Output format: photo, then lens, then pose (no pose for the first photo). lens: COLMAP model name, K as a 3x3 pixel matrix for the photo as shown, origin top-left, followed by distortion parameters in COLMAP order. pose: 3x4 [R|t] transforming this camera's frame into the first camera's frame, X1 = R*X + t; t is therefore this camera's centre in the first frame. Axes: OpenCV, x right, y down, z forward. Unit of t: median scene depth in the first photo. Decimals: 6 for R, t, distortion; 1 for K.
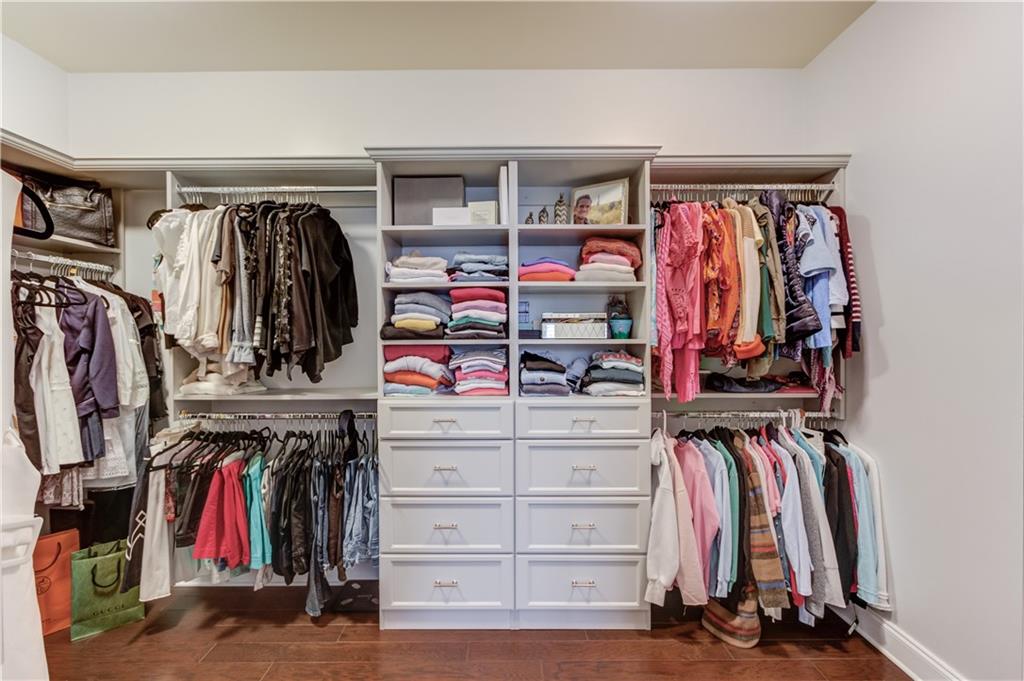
lens RADIAL K [[489.4, 0, 509.6], [0, 489.4, 339.3], [0, 0, 1]] dist [0.003378, -0.003999]
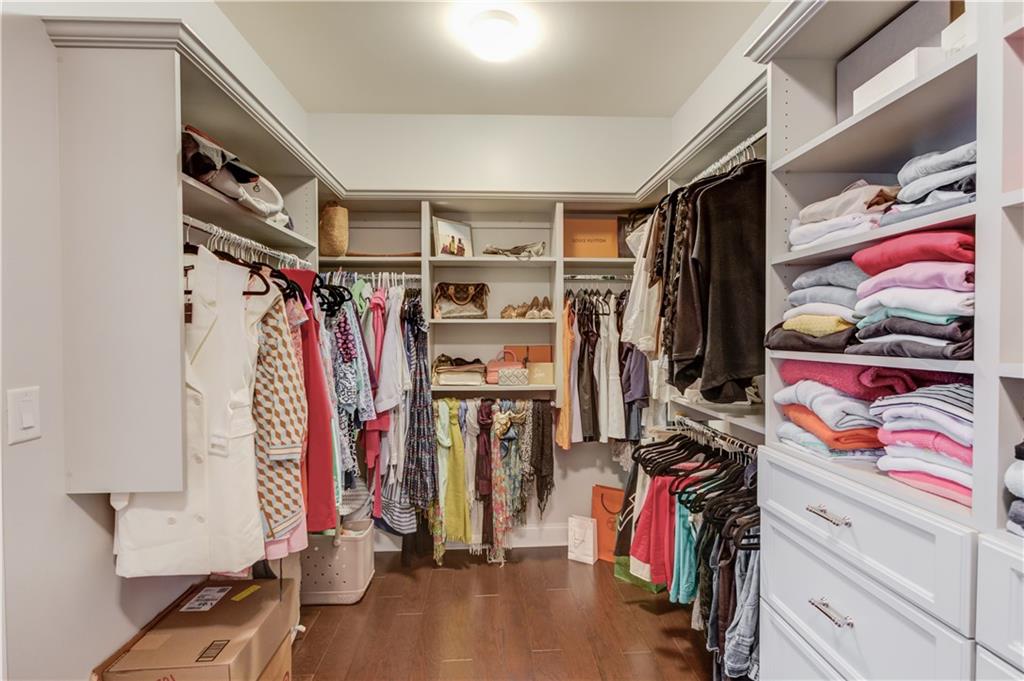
lens RADIAL K [[489.4, 0, 509.4], [0, 489.4, 340.9], [0, 0, 1]] dist [0.003378, -0.003999]
pose [[0.043714, 0.018743, -0.998868, 0.344485], [-0.002003, 0.999824, 0.018673, -0.020731], [0.999042, 0.001185, 0.043744, 0.640996]]
